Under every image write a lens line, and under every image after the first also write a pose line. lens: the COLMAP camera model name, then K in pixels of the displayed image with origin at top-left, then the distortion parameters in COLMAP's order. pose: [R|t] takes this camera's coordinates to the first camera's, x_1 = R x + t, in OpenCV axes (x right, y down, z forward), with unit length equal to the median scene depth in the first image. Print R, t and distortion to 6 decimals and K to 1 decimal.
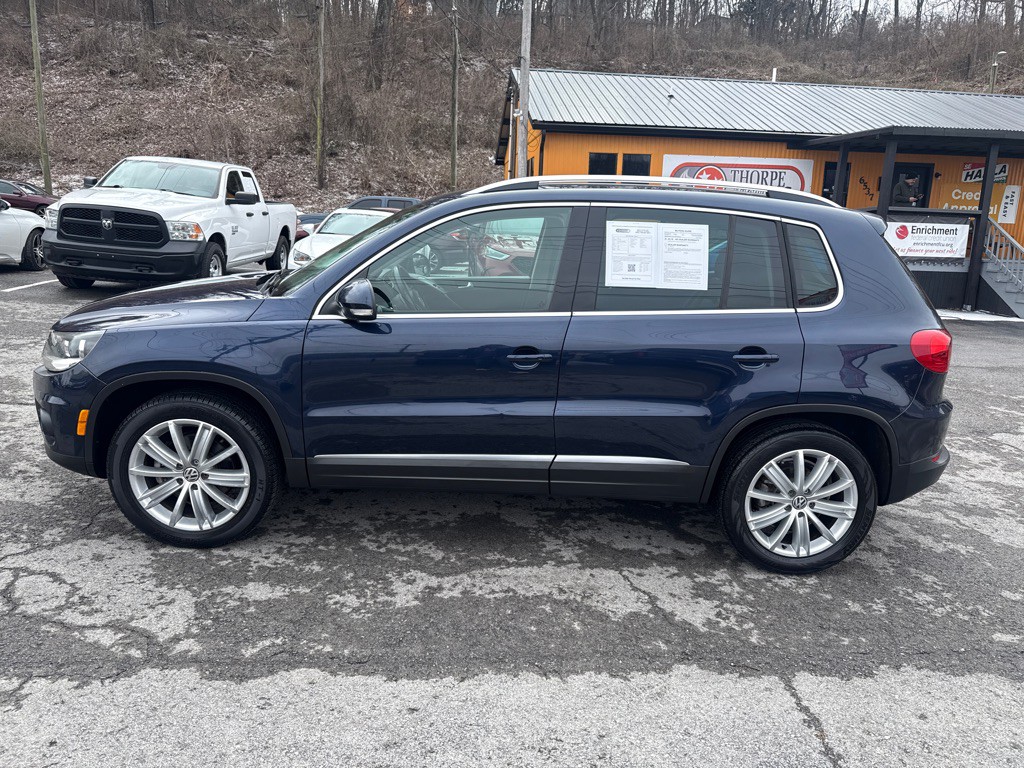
lens RADIAL K [[700.7, 0, 512.0], [0, 700.7, 384.0], [0, 0, 1]] dist [0.044498, -0.050116]
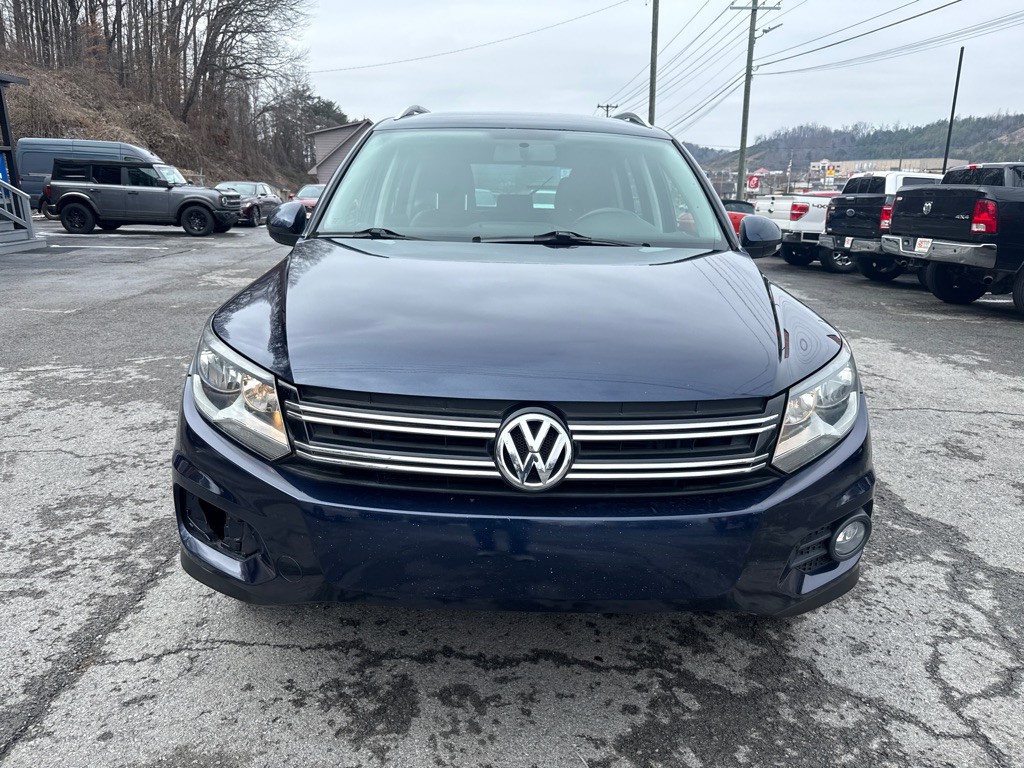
lens RADIAL K [[735.1, 0, 507.0], [0, 735.1, 378.6], [0, 0, 1]] dist [-0.001513, -0.005279]
pose [[0.034009, -0.288263, 0.956947, -1.203641], [0.212885, 0.937616, 0.274874, -0.274654], [-0.976485, 0.194371, 0.093254, 1.212550]]
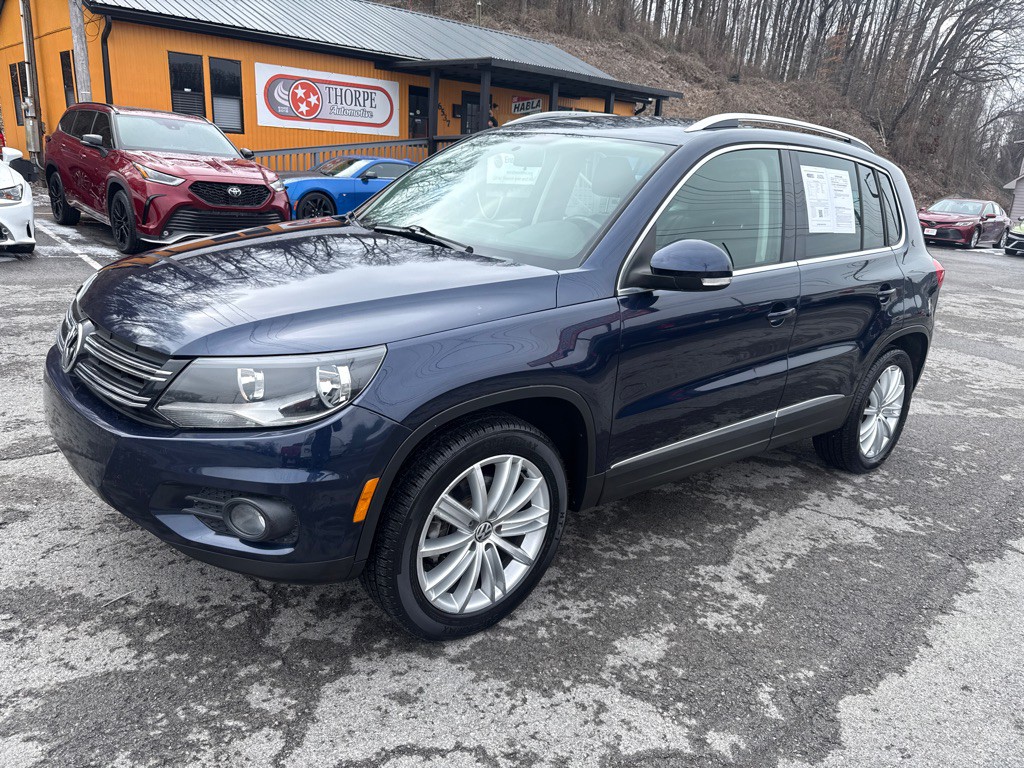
lens RADIAL K [[723.7, 0, 495.0], [0, 723.7, 383.0], [0, 0, 1]] dist [-0.000162, -0.000741]
pose [[0.795475, -0.162334, 0.583838, -0.847460], [0.103060, 0.985657, 0.133641, -0.112426], [-0.597158, -0.046138, 0.800795, 0.436749]]
